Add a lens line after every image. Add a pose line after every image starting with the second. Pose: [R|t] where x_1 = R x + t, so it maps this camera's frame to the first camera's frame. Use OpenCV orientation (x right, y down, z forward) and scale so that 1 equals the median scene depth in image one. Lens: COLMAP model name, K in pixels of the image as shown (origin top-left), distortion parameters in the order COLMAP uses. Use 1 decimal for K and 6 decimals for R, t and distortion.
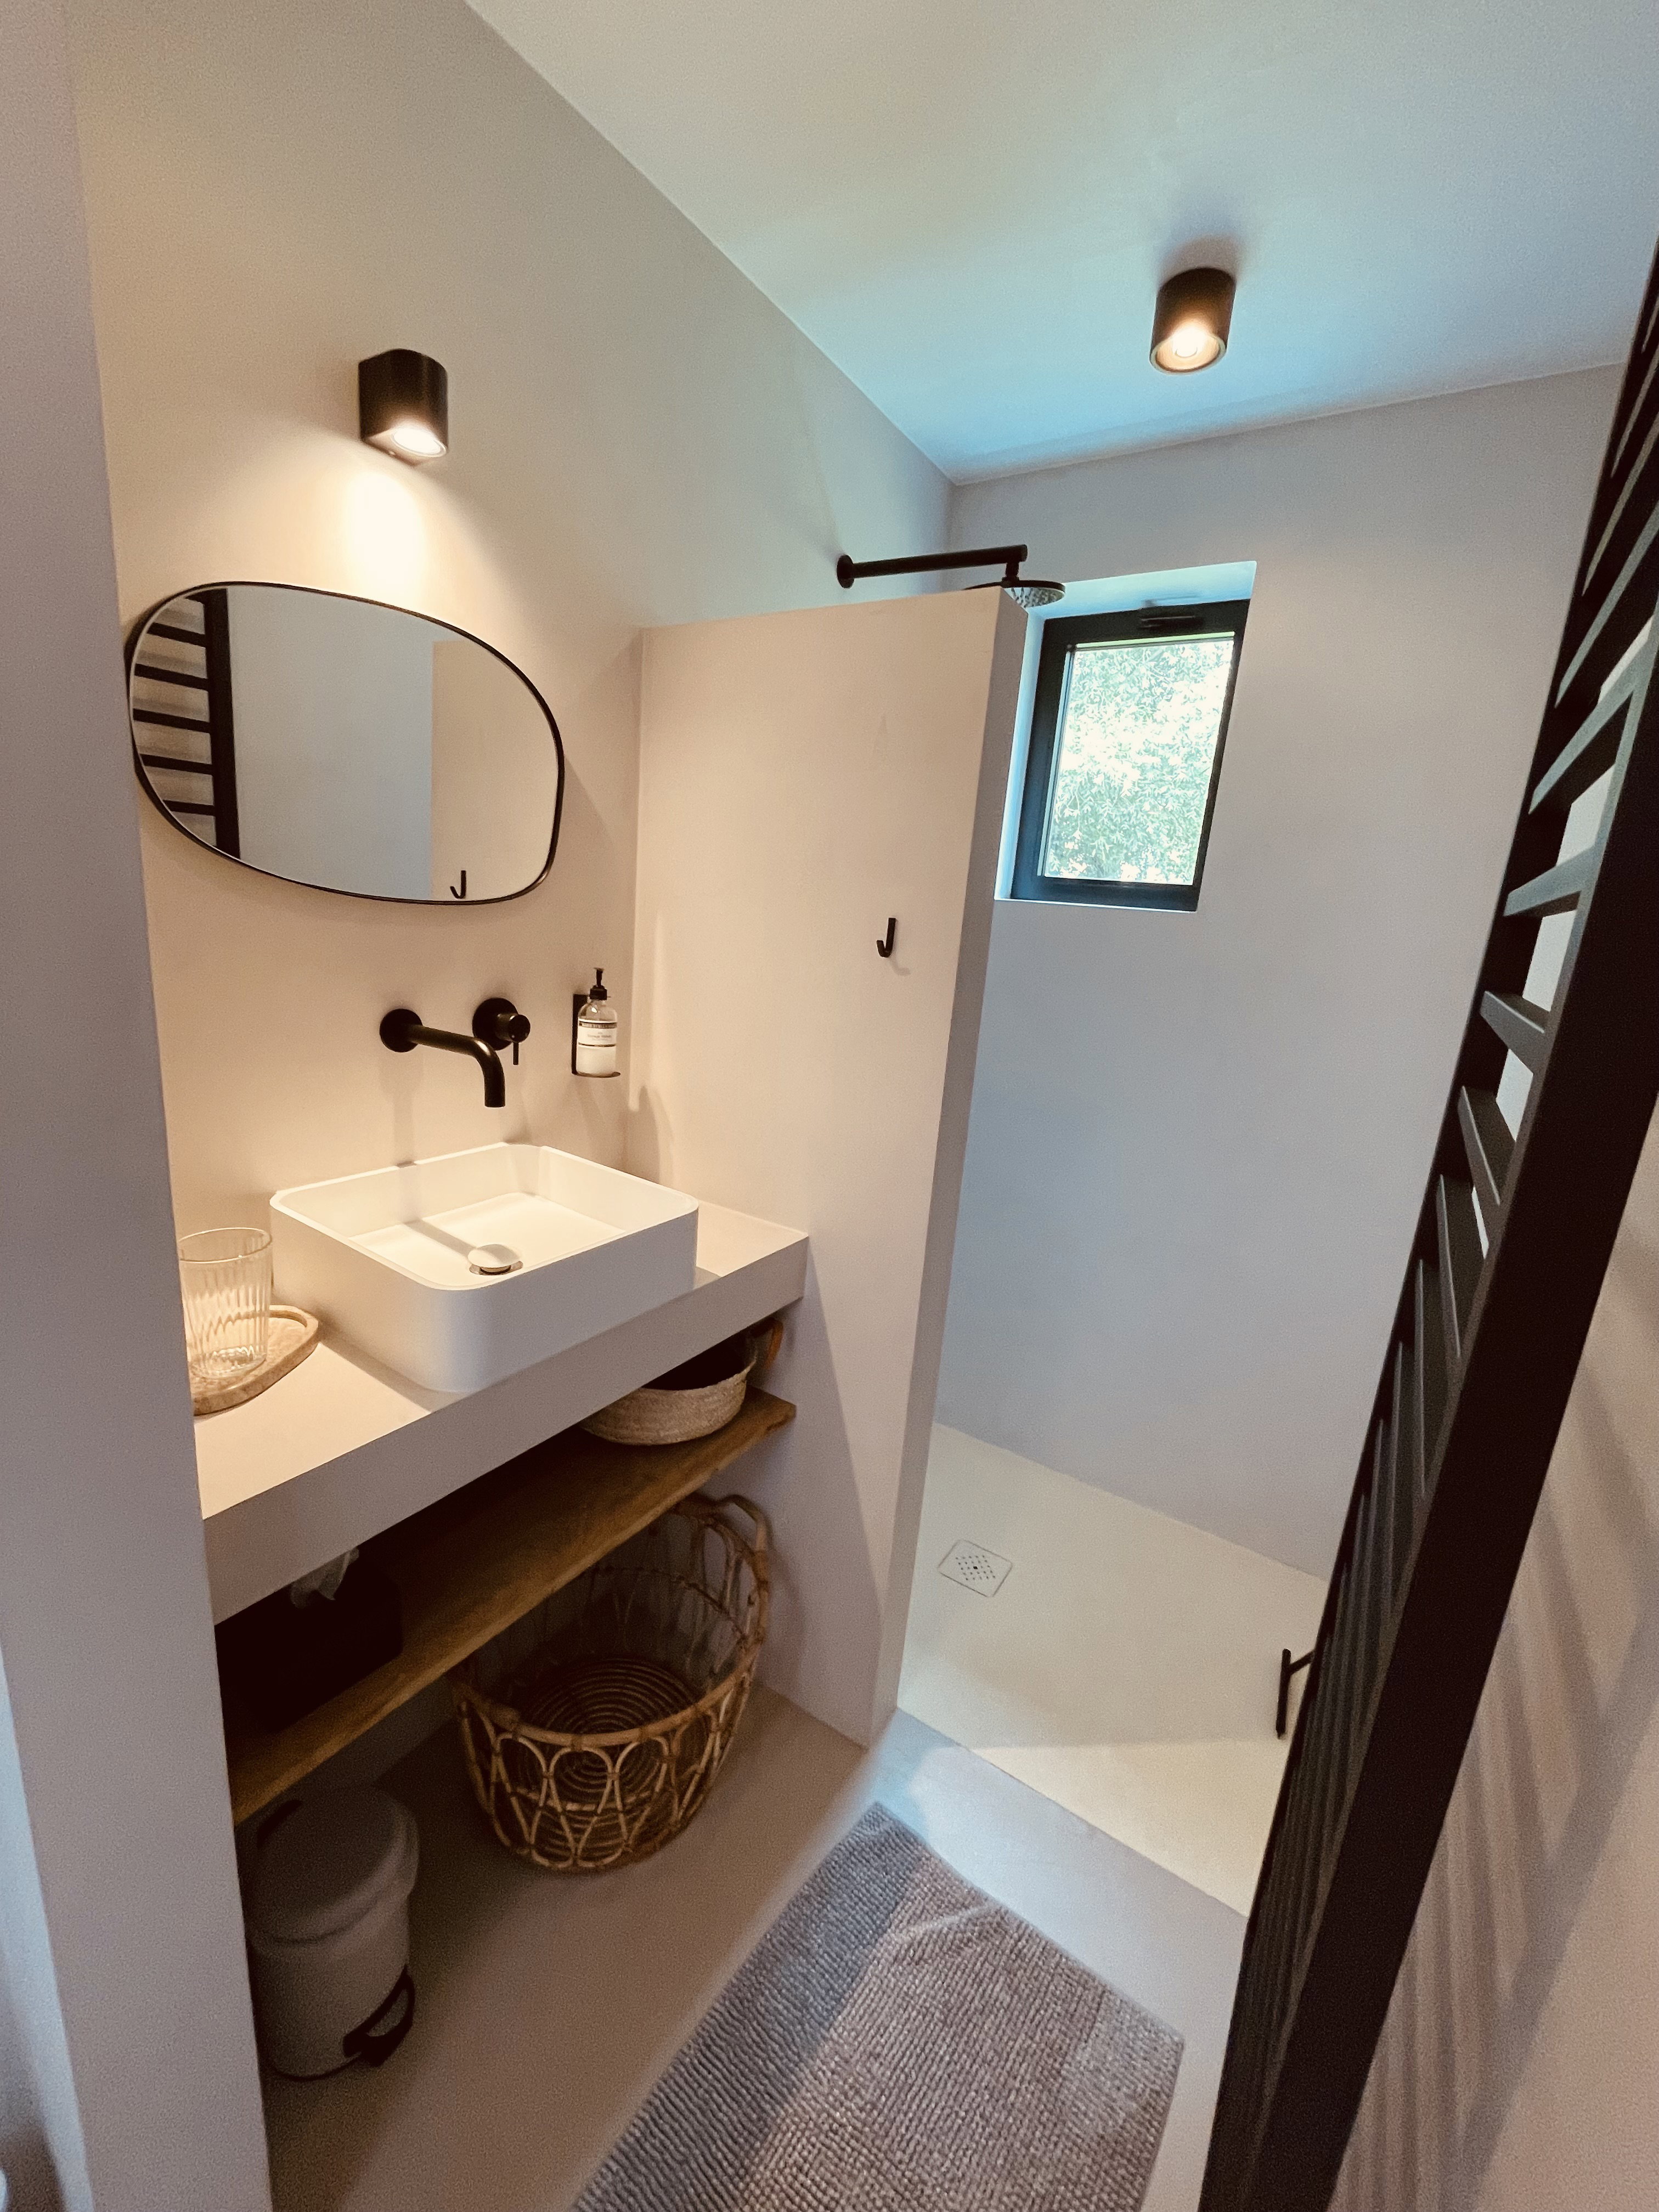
lens RADIAL K [[895.3, 0, 829.5], [0, 895.3, 1106.0], [0, 0, 1]] dist [0.002018, -0.000058]
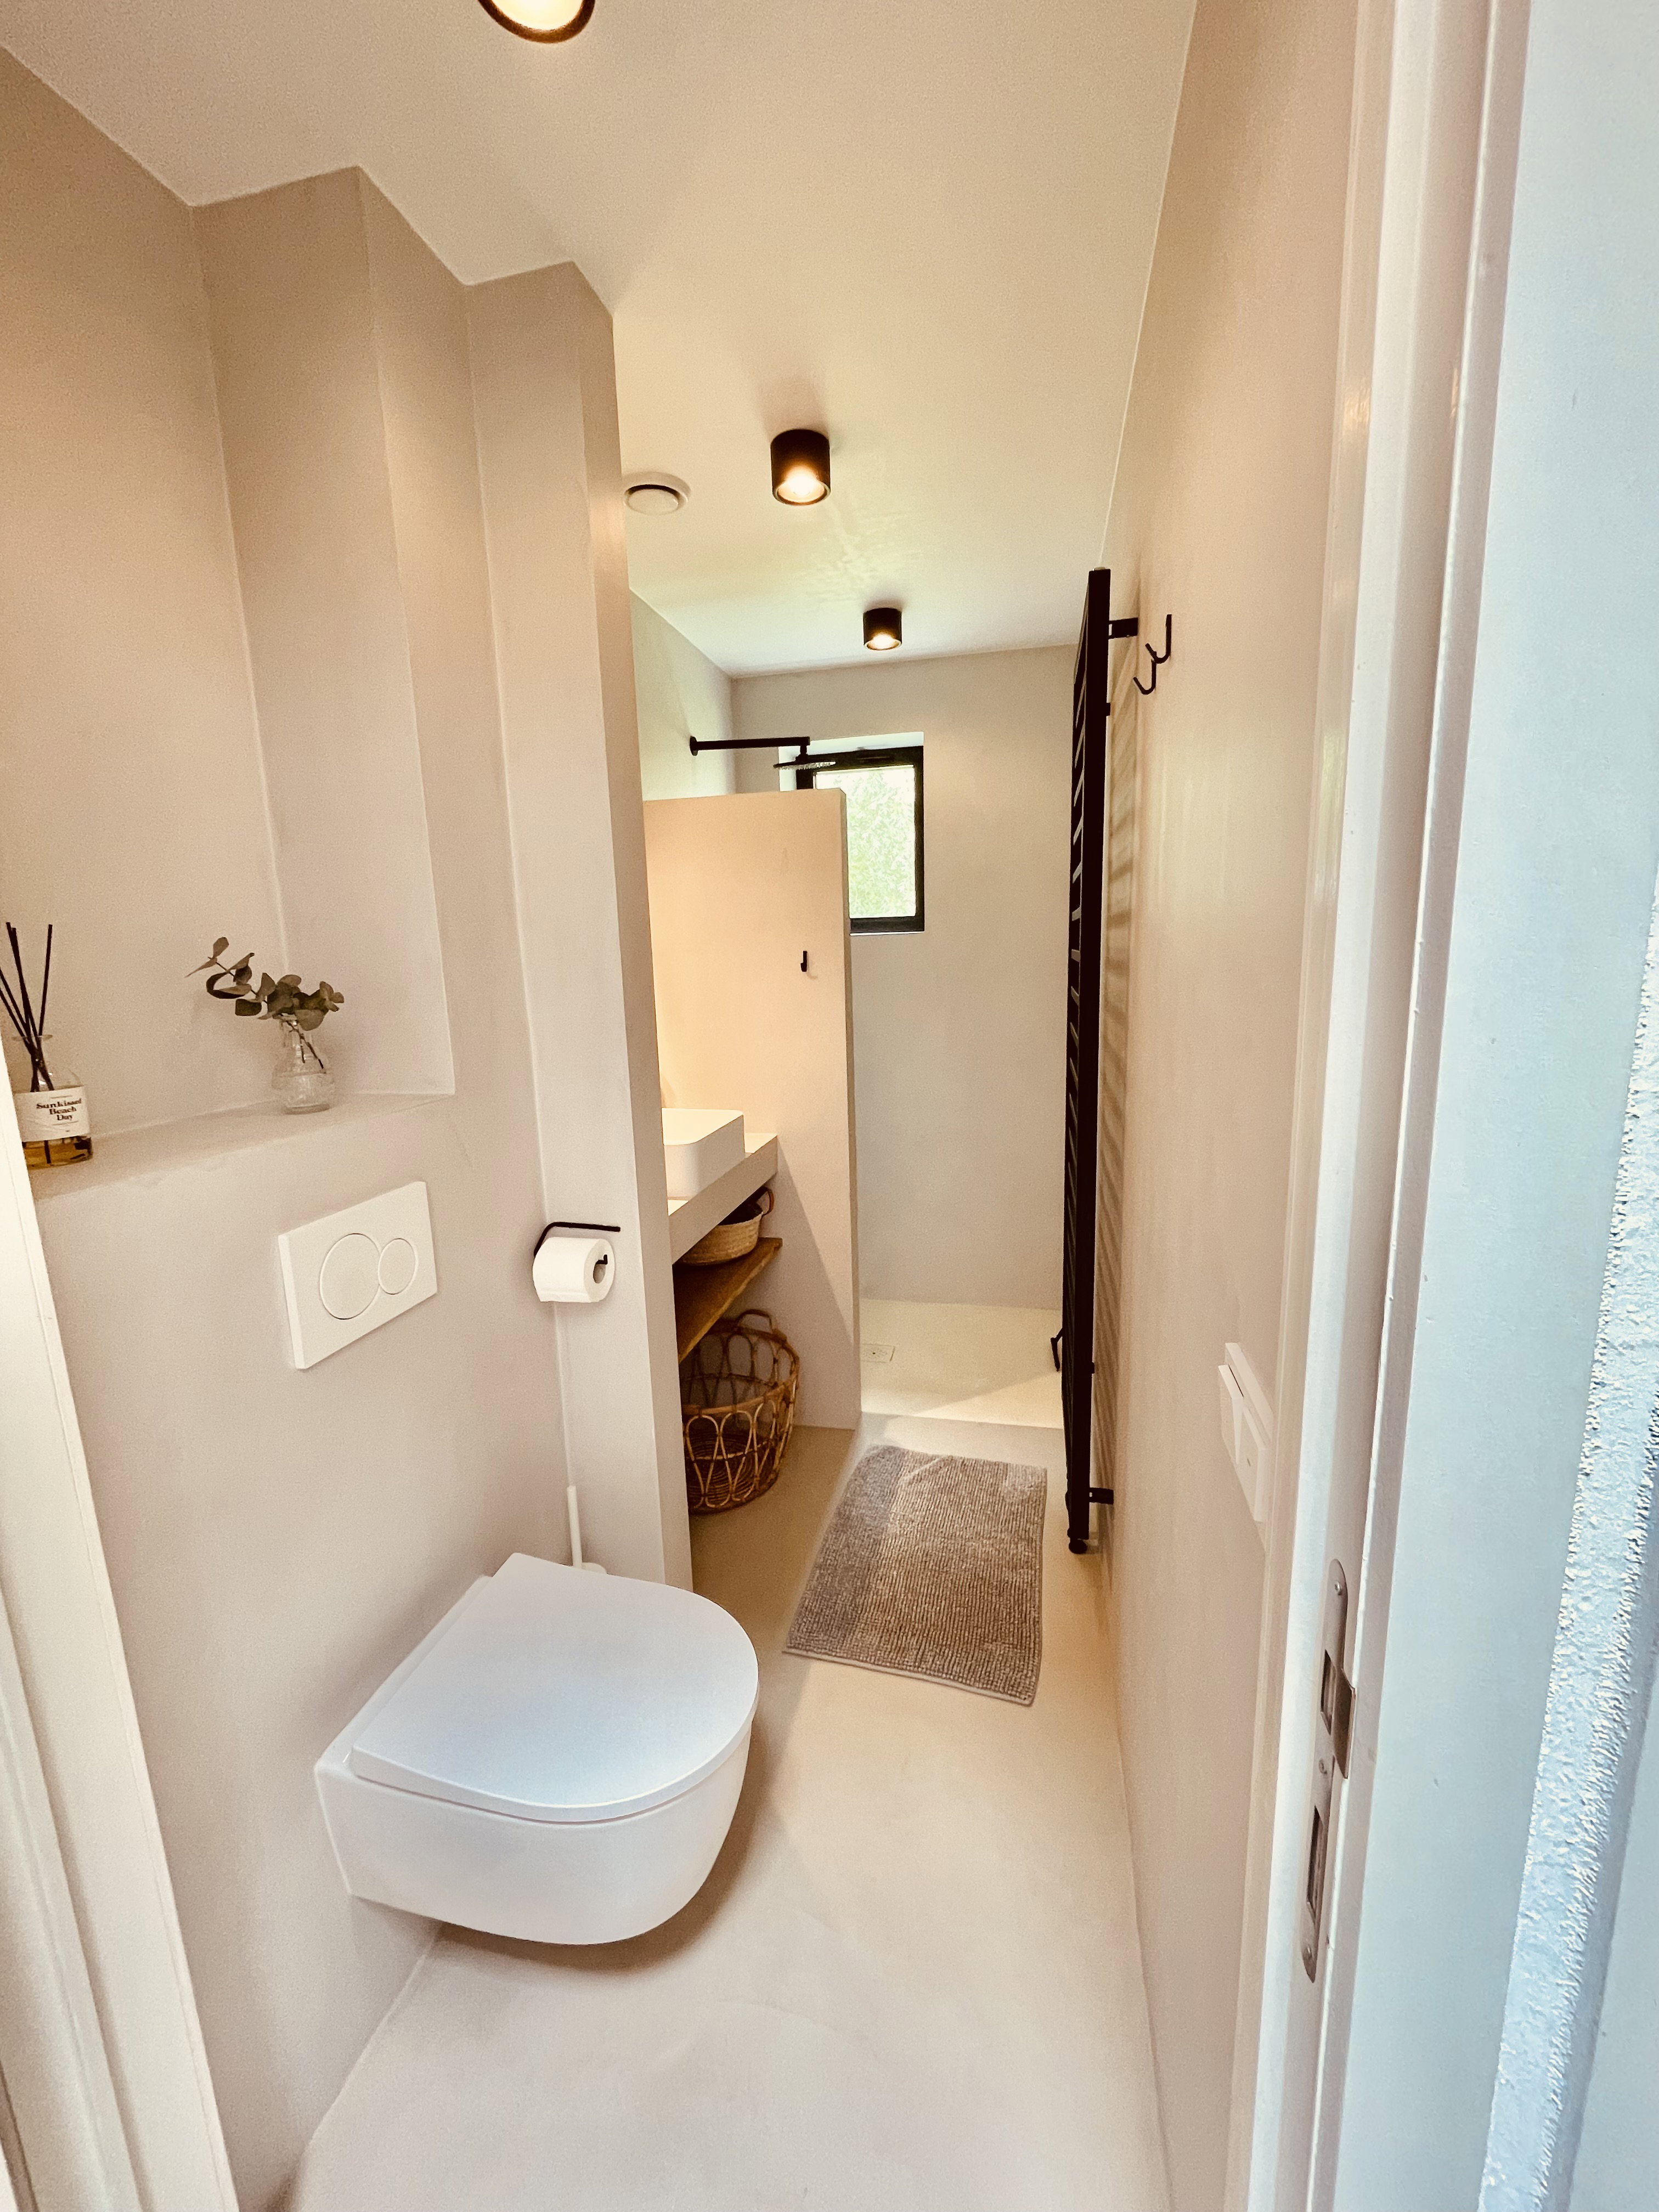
lens RADIAL K [[895.3, 0, 829.5], [0, 895.3, 1106.0], [0, 0, 1]] dist [0.002018, -0.000058]
pose [[0.931203, -0.167322, 0.323829, -0.377930], [0.181872, 0.983208, -0.014969, 0.104418], [-0.315886, 0.072835, 0.945997, -0.540050]]
